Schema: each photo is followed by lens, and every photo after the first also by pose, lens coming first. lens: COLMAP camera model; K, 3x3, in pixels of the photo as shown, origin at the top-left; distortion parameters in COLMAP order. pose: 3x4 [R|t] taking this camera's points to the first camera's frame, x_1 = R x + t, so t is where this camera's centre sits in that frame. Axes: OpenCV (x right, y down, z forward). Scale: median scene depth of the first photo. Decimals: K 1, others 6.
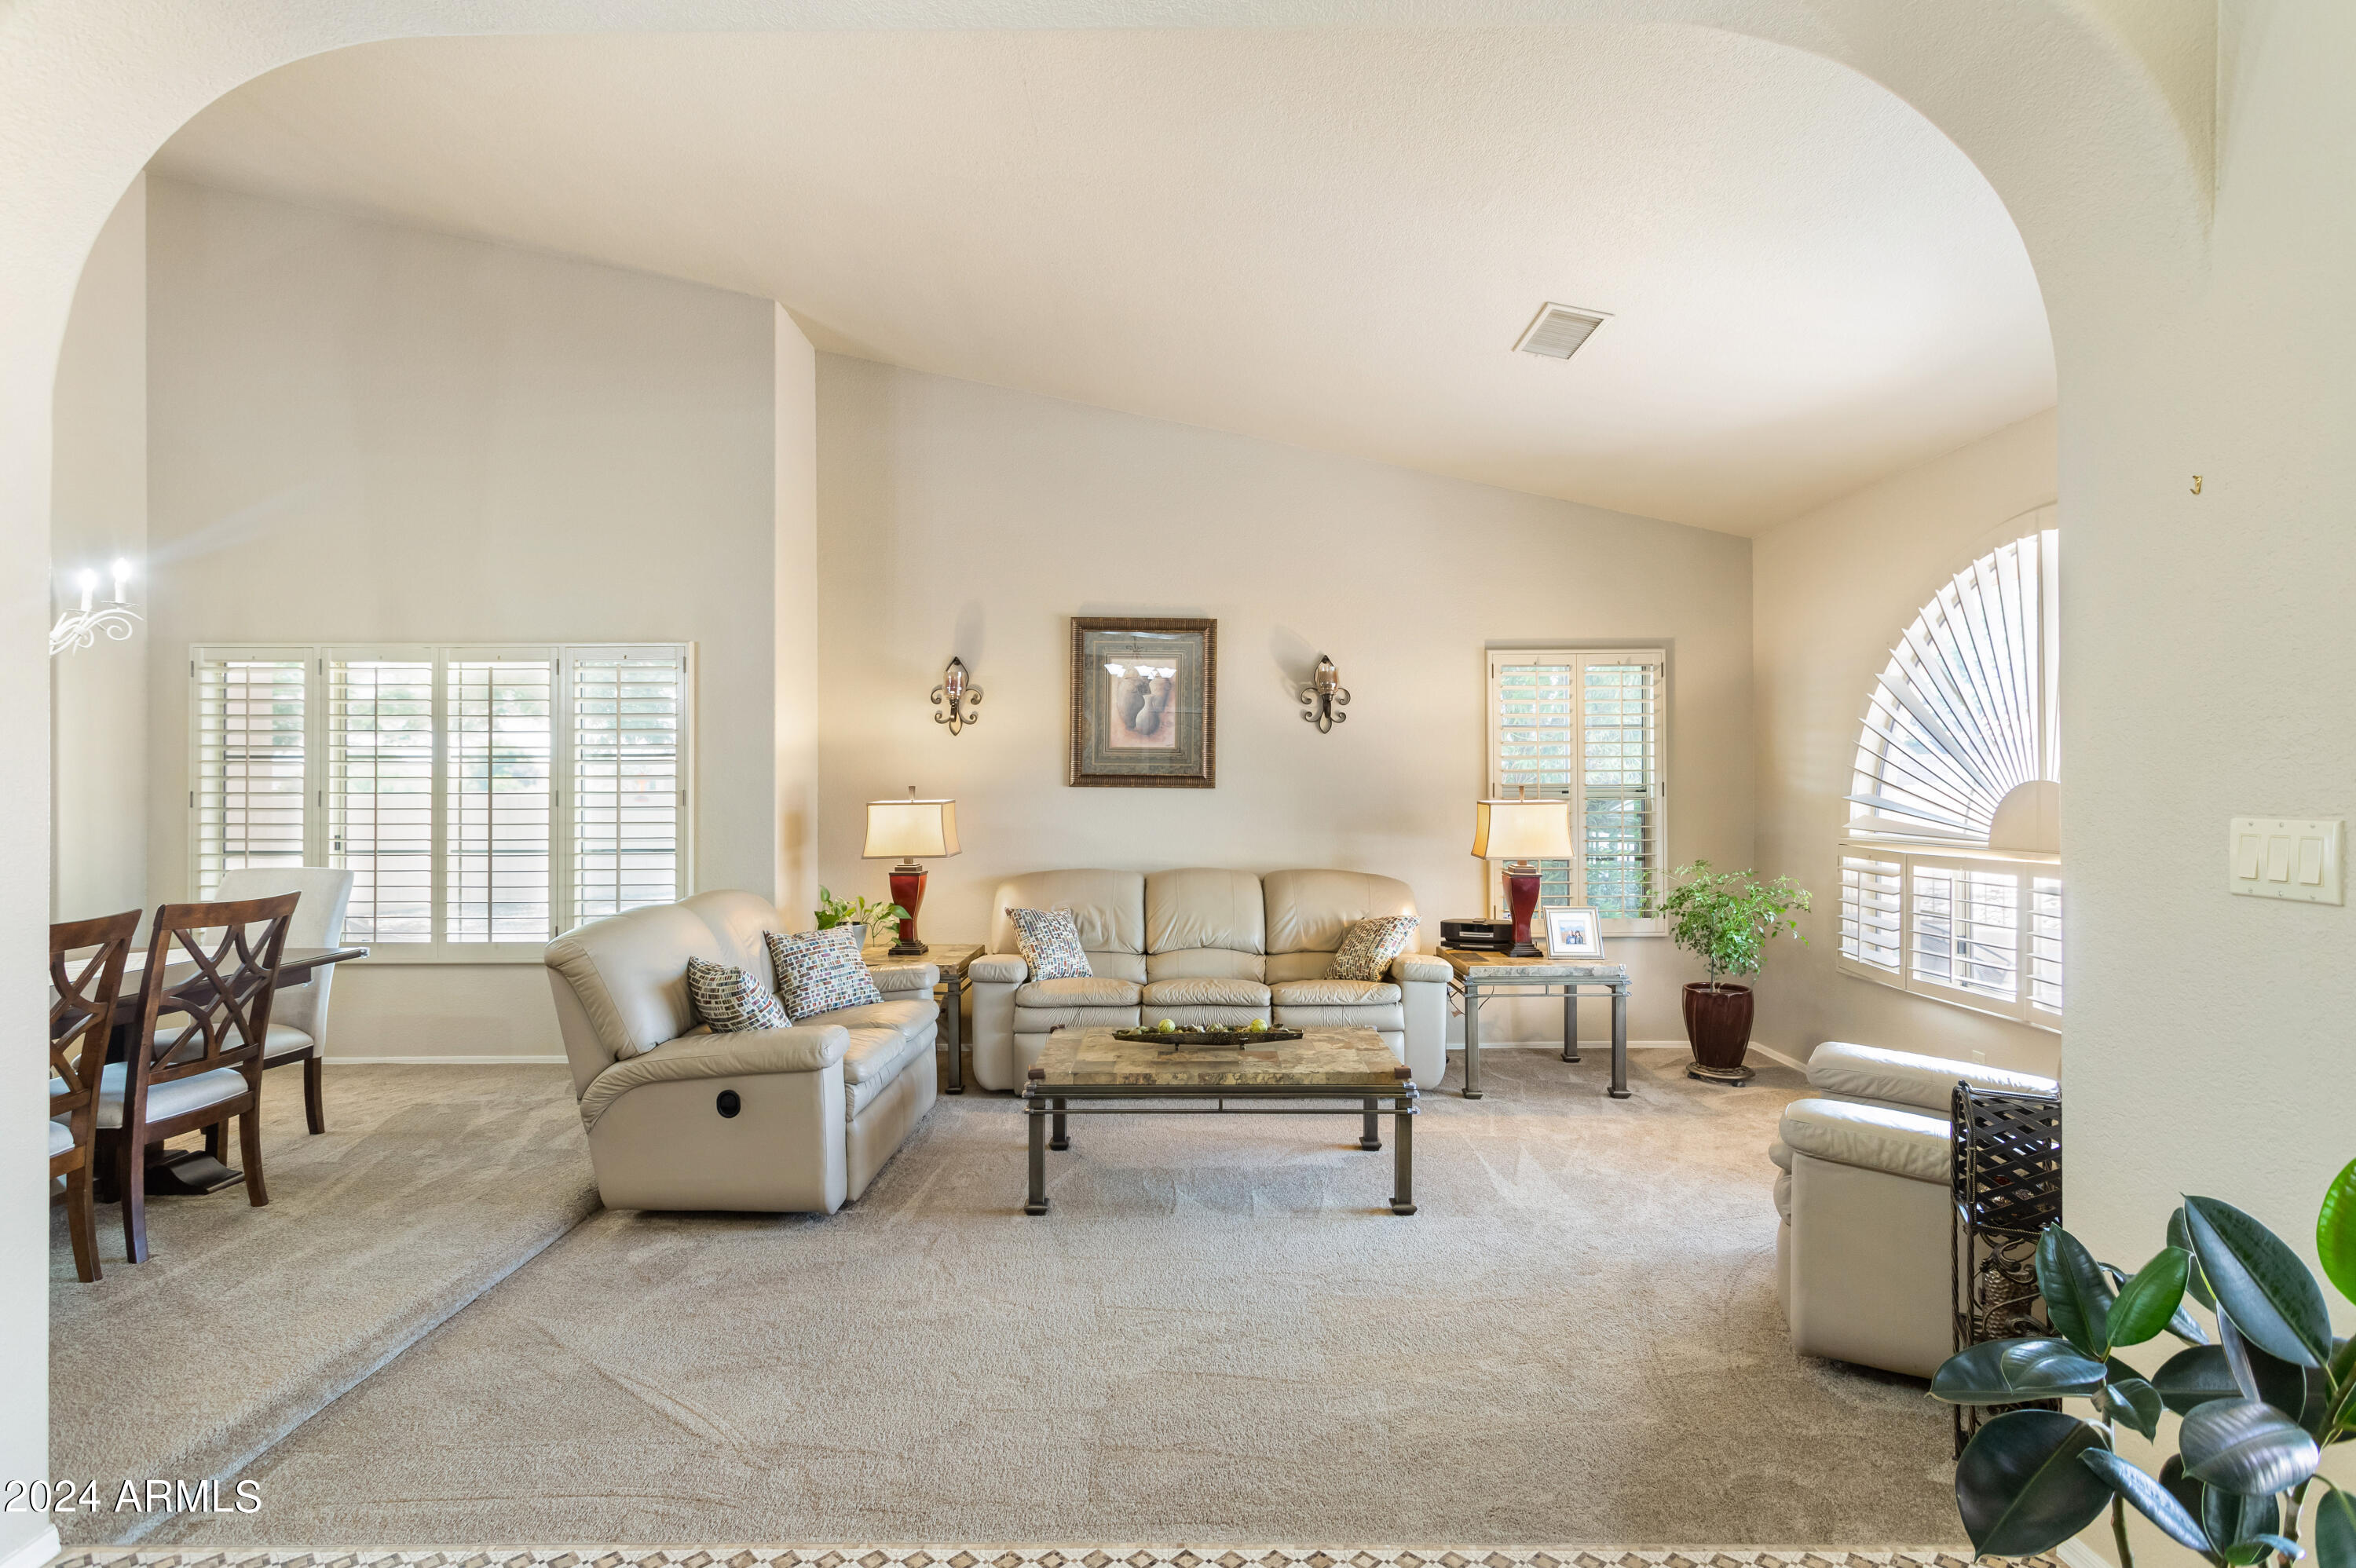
lens RADIAL K [[1134.5, 0, 1178.0], [0, 1134.5, 784.0], [0, 0, 1]] dist [0.003620, 0.000412]
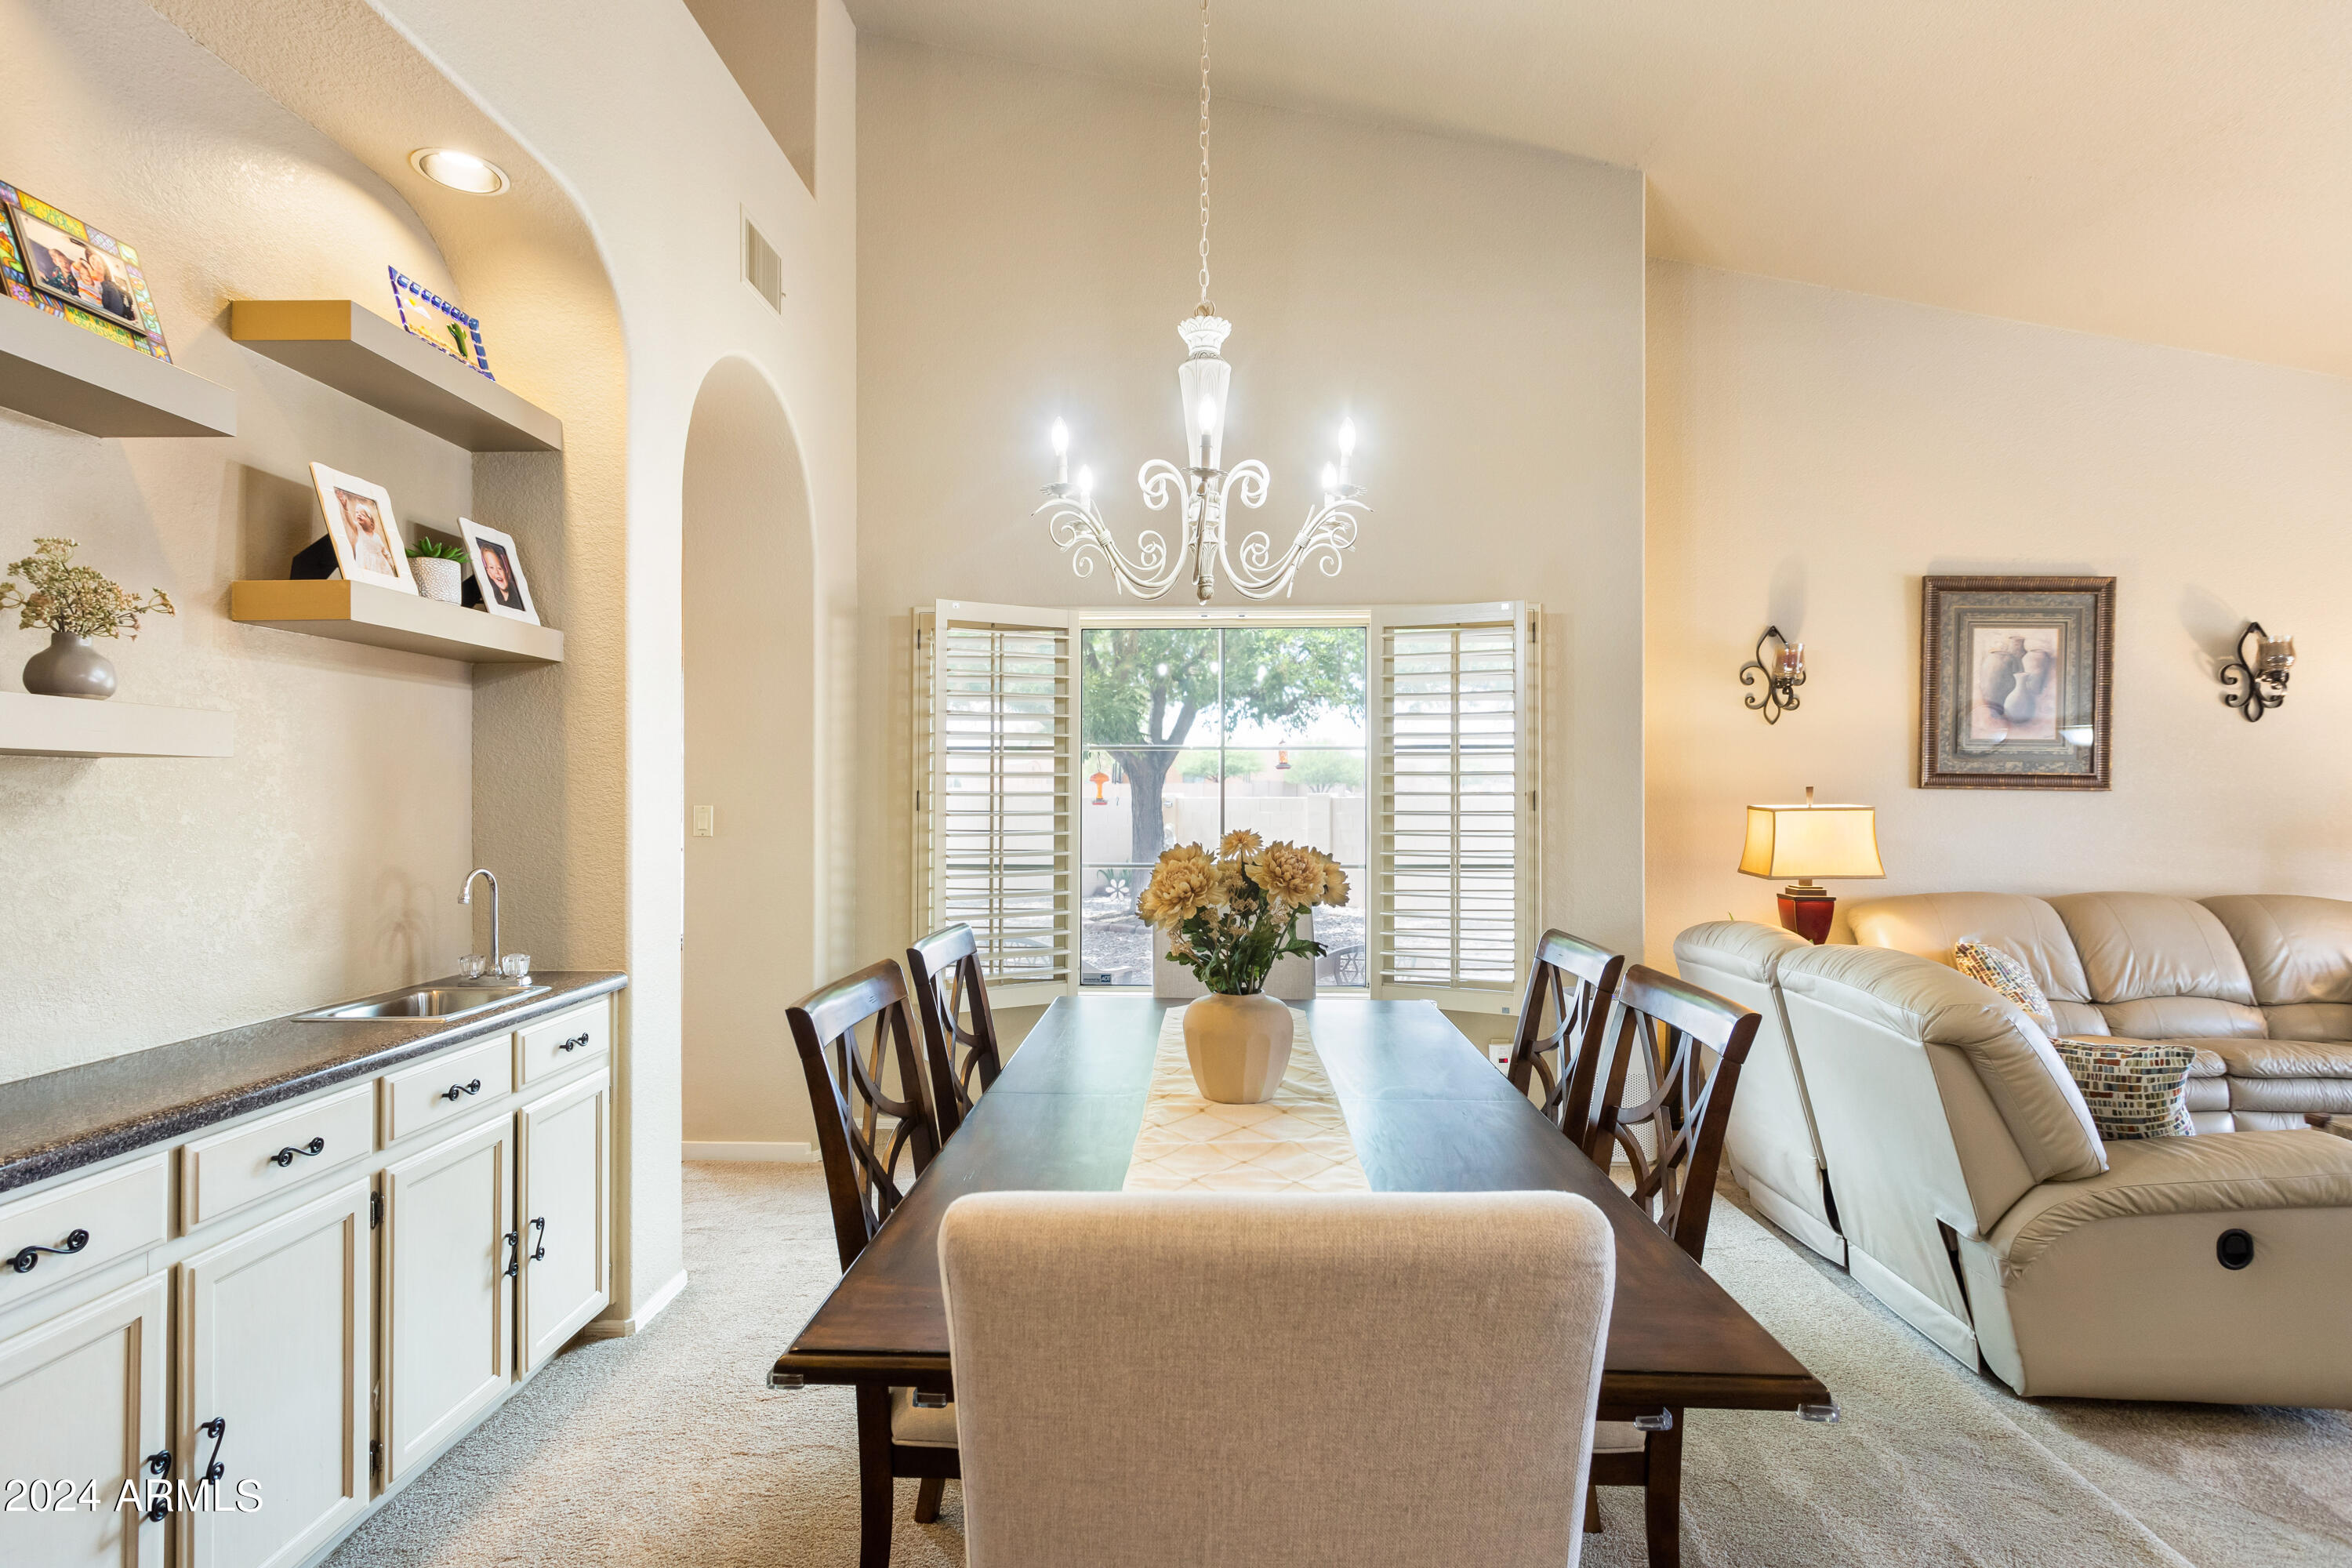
lens RADIAL K [[1173.7, 0, 1169.0], [0, 1173.7, 788.6], [0, 0, 1]] dist [0.016593, -0.000290]
pose [[0.999295, 0.003322, -0.037406, -0.595134], [-0.003182, 0.999988, 0.003792, 0.001127], [0.037418, -0.003670, 0.999293, 0.149313]]
